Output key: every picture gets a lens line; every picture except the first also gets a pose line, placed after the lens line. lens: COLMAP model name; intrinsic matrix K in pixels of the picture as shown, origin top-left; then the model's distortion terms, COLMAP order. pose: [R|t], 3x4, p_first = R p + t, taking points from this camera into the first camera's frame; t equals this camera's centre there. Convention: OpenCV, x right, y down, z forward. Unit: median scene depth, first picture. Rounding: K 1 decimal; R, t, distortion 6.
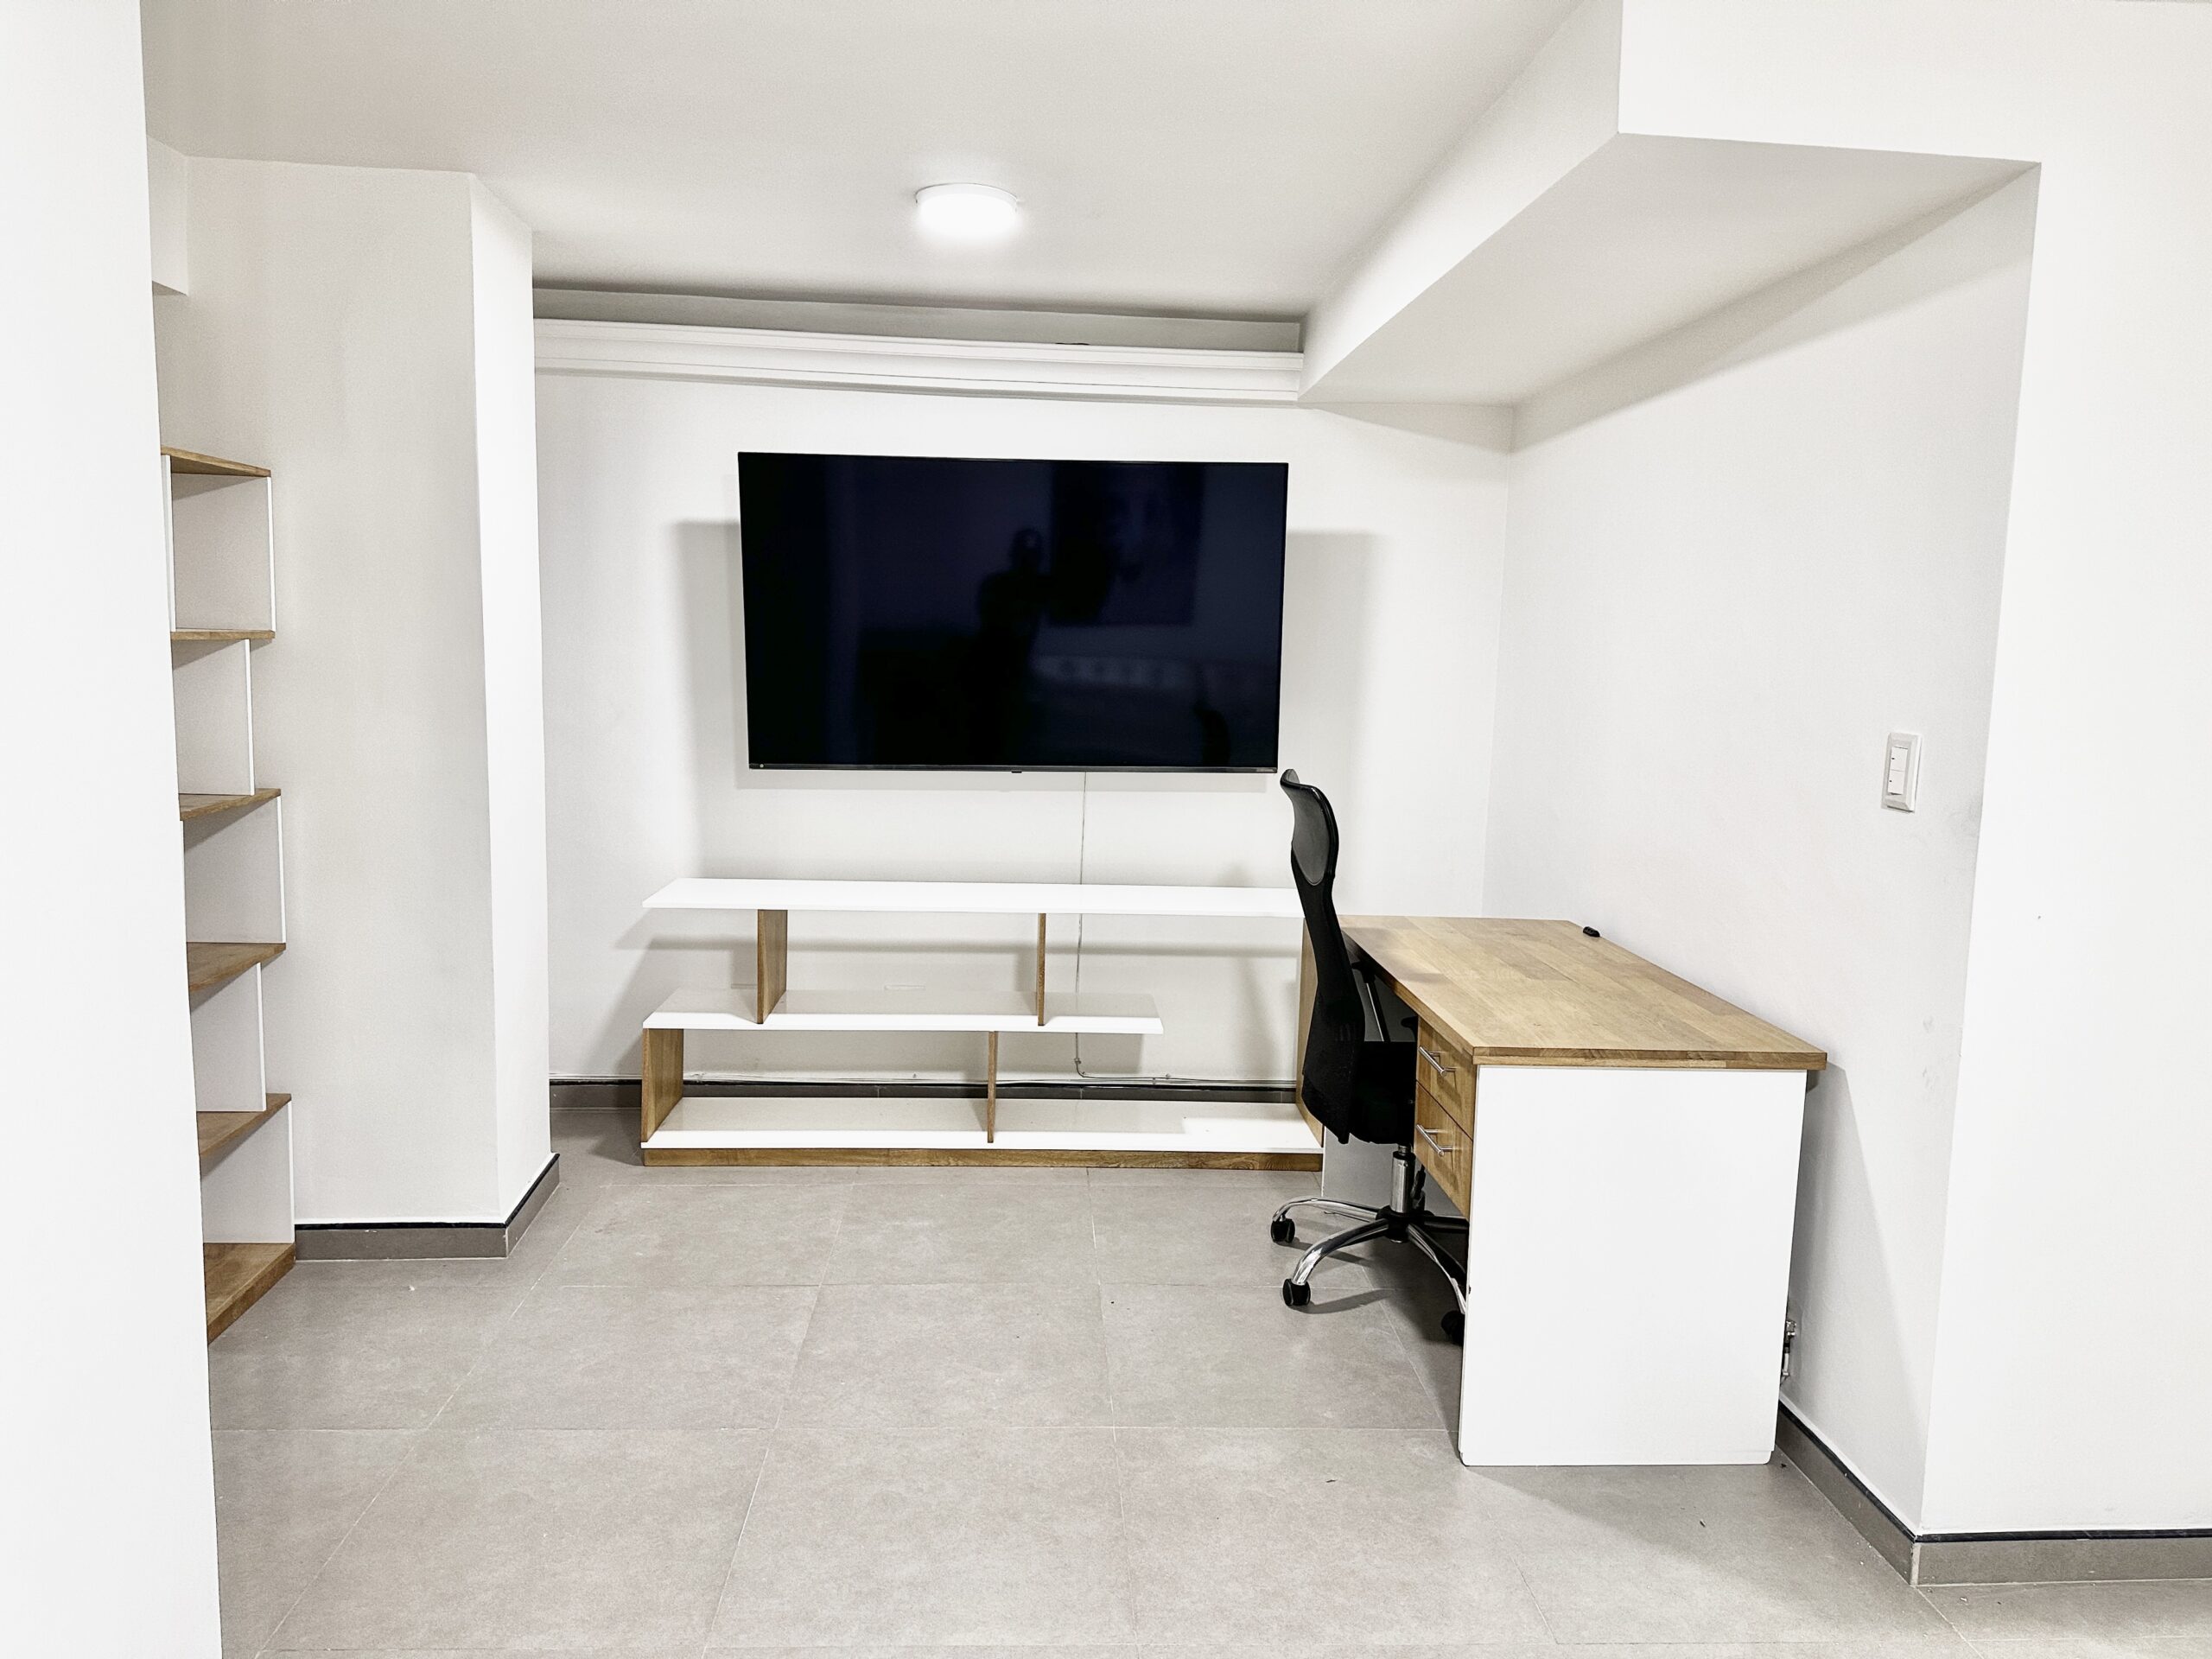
lens RADIAL K [[1533.9, 0, 1107.8], [0, 1533.9, 842.2], [0, 0, 1]] dist [0.037536, -0.014440]
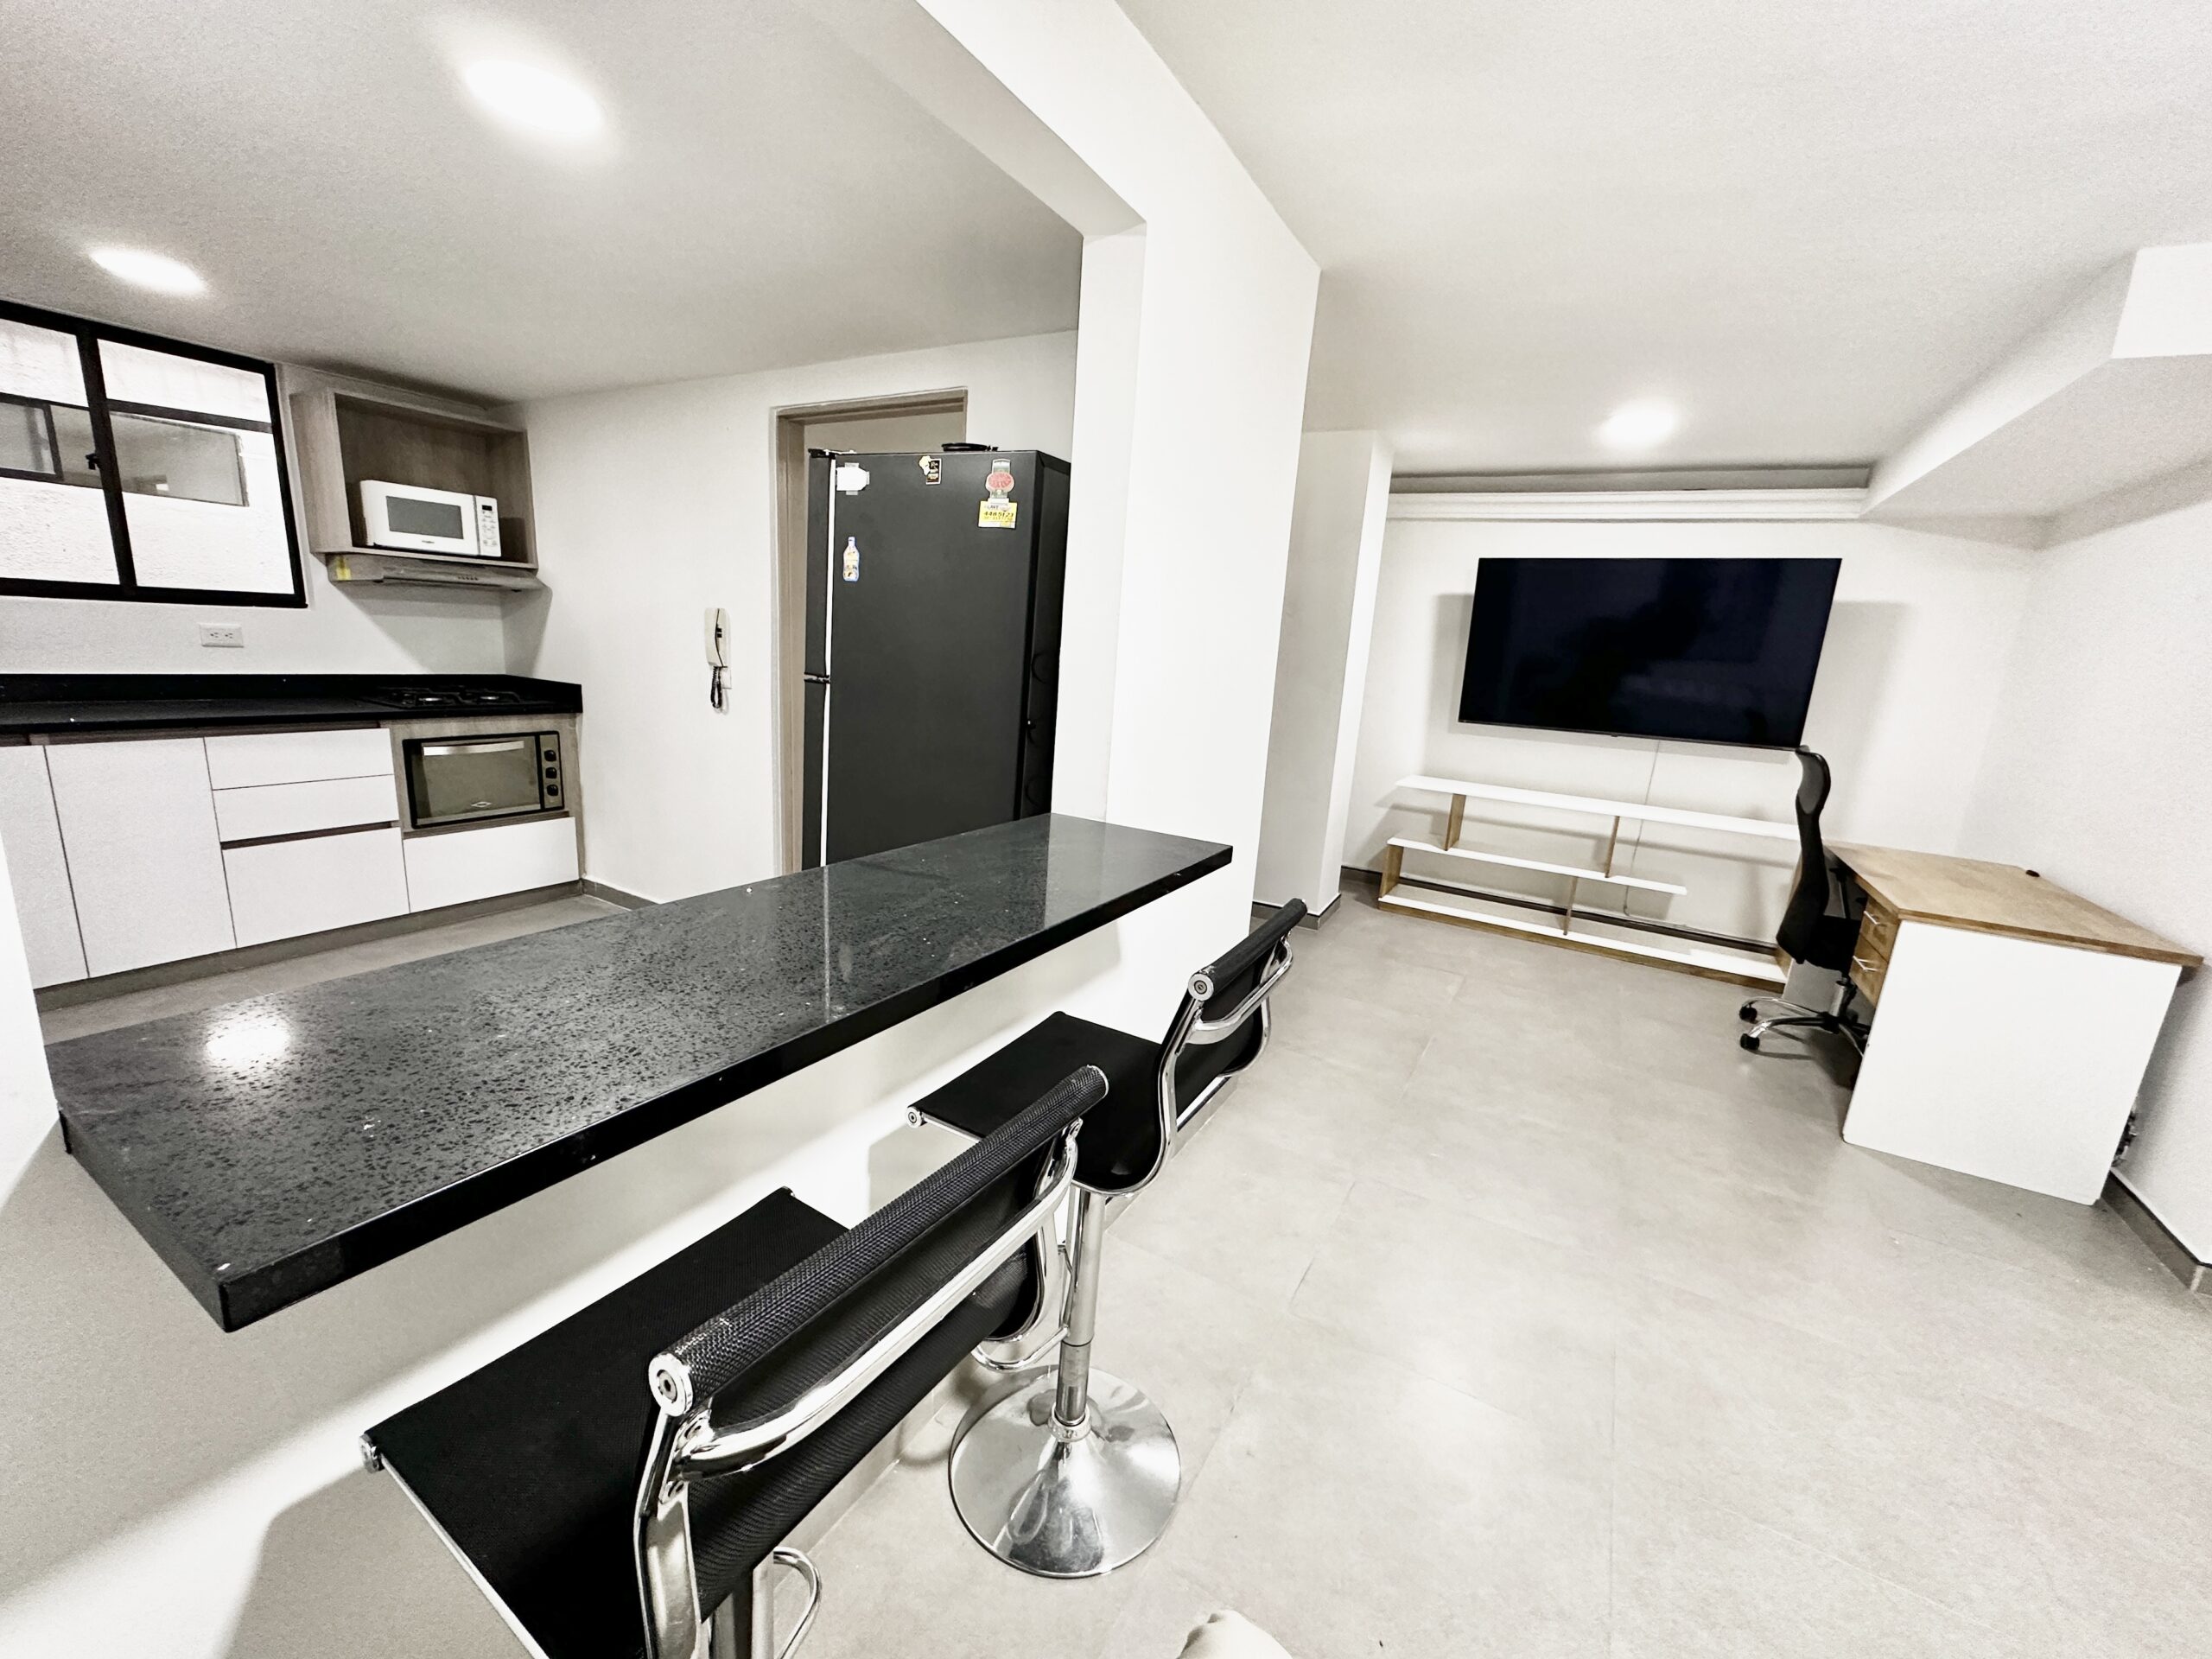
lens RADIAL K [[883.2, 0, 1105.8], [0, 883.2, 830.8], [0, 0, 1]] dist [-0.004702, 0.001458]
pose [[0.836593, 0.148080, -0.527433, 0.002407], [-0.117443, 0.988869, 0.091347, 0.044304], [0.535089, -0.014477, 0.844672, -0.210824]]
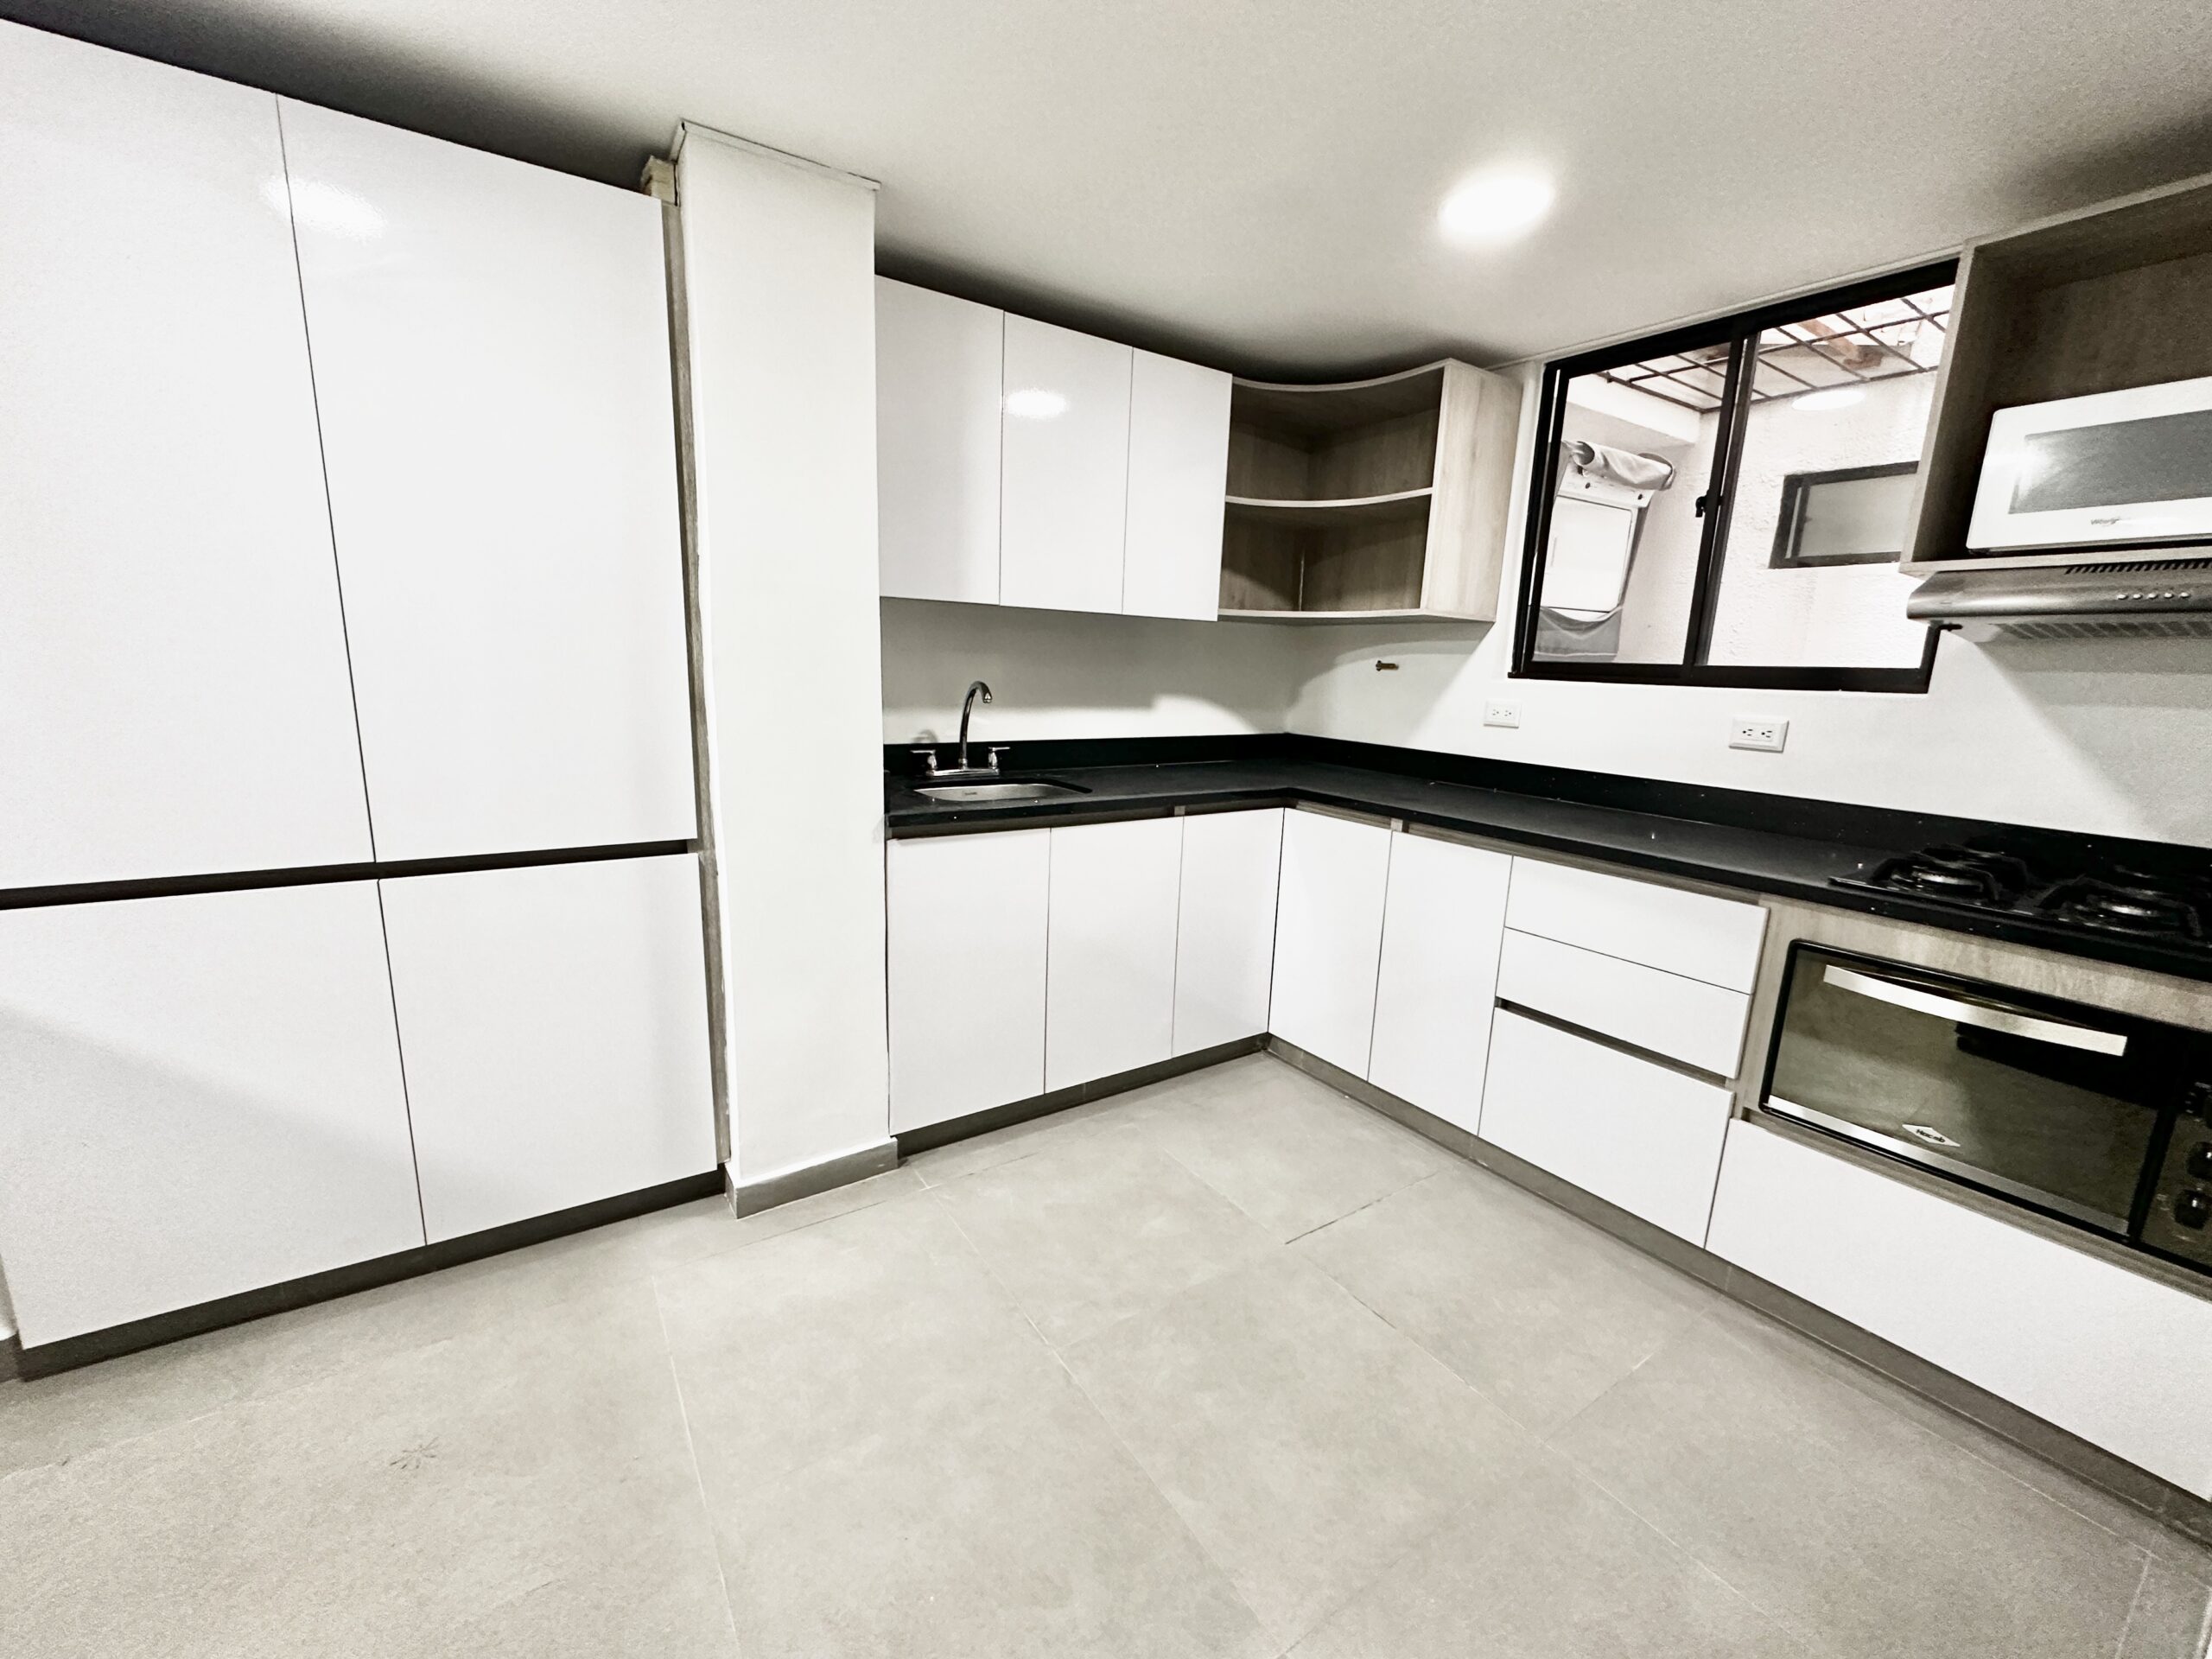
lens RADIAL K [[883.2, 0, 1098.4], [0, 883.2, 829.6], [0, 0, 1]] dist [-0.004702, 0.001458]
pose [[-0.857439, 0.044469, -0.512660, -0.586827], [-0.121952, 0.950317, 0.286401, -0.020192], [0.499926, 0.308092, -0.809416, 0.357568]]
